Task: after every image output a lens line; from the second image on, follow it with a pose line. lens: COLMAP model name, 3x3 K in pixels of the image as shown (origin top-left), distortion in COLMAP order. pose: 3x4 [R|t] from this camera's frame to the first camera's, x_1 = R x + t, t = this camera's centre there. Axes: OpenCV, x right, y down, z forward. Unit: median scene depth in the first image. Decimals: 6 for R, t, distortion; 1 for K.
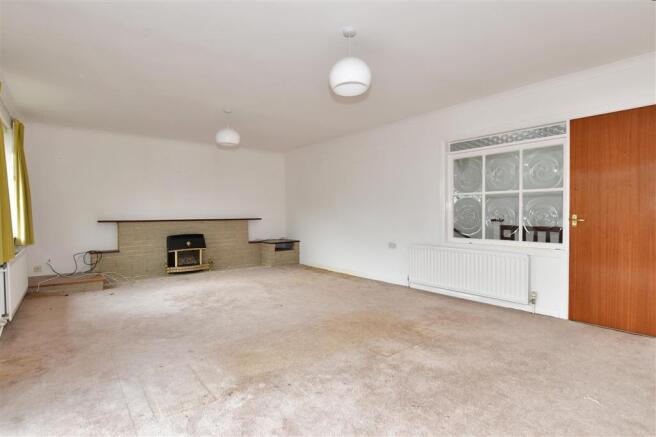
lens RADIAL K [[336.1, 0, 323.6], [0, 336.1, 217.1], [0, 0, 1]] dist [-0.003558, -0.000053]
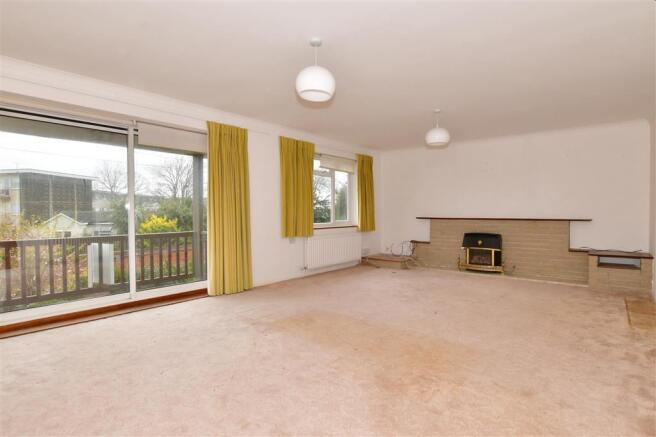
lens RADIAL K [[336.1, 0, 325.0], [0, 336.1, 217.0], [0, 0, 1]] dist [-0.003558, -0.000053]
pose [[0.229063, 0.017902, -0.973247, 0.459706], [-0.015692, 0.999769, 0.014697, -0.003942], [0.973285, 0.011906, 0.229291, 0.326296]]
